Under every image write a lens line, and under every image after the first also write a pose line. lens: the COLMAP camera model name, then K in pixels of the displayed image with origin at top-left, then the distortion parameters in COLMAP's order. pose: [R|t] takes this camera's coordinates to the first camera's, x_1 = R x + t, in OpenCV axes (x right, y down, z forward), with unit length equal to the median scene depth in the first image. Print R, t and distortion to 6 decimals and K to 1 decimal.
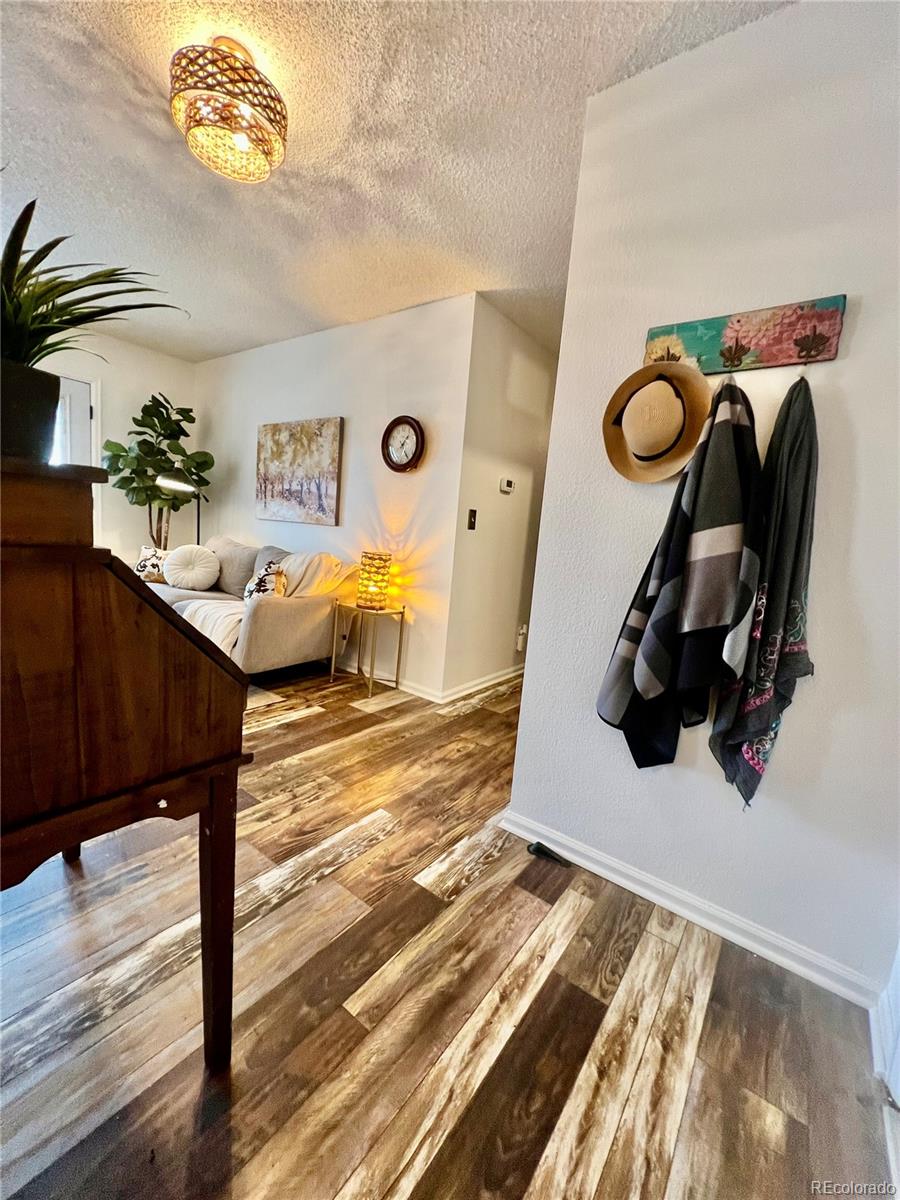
lens RADIAL K [[481.8, 0, 453.5], [0, 481.8, 595.2], [0, 0, 1]] dist [-0.003784, 0.000461]
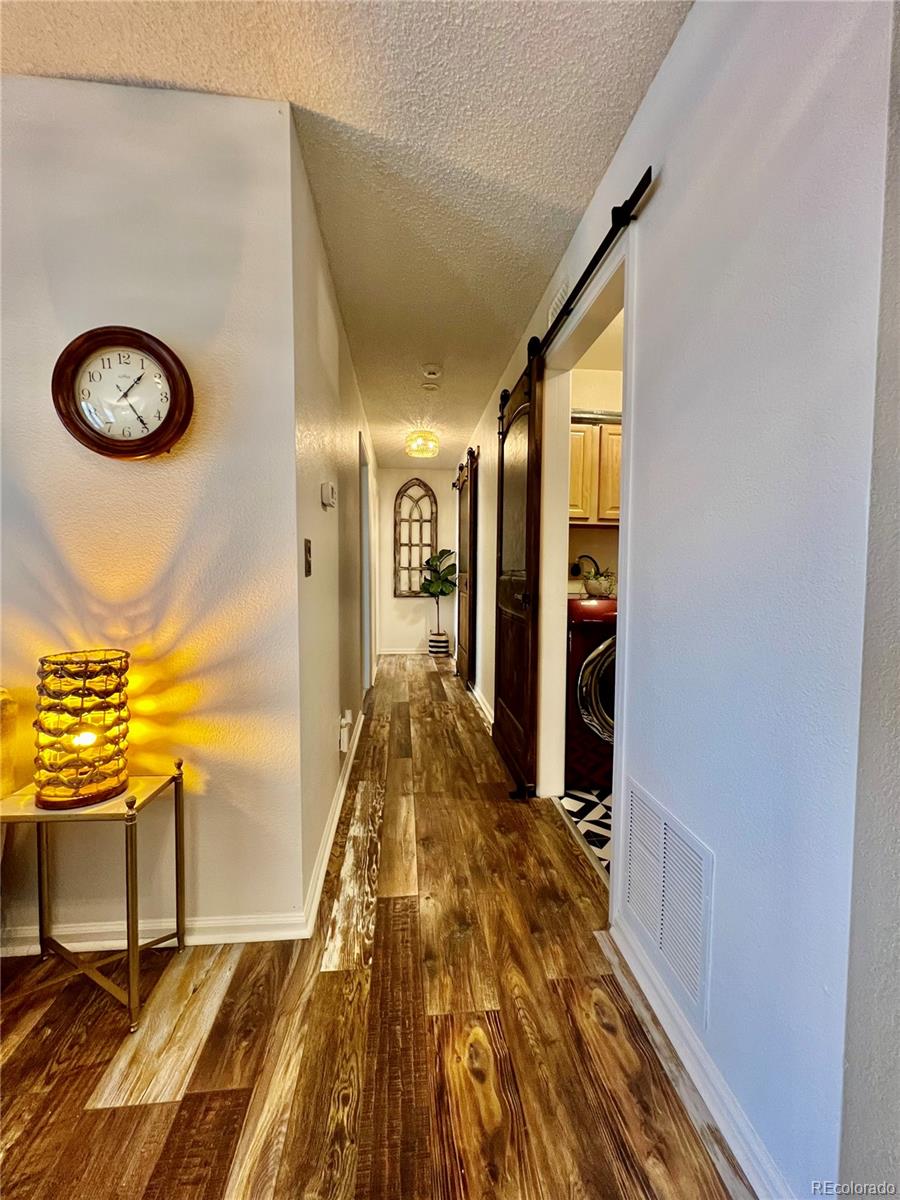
lens RADIAL K [[481.8, 0, 450.8], [0, 481.8, 596.2], [0, 0, 1]] dist [-0.003784, 0.000461]
pose [[0.740109, -0.120539, 0.661596, -0.196474], [0.142623, 0.989560, 0.020743, -0.103578], [-0.657189, 0.079007, 0.749573, 0.505907]]
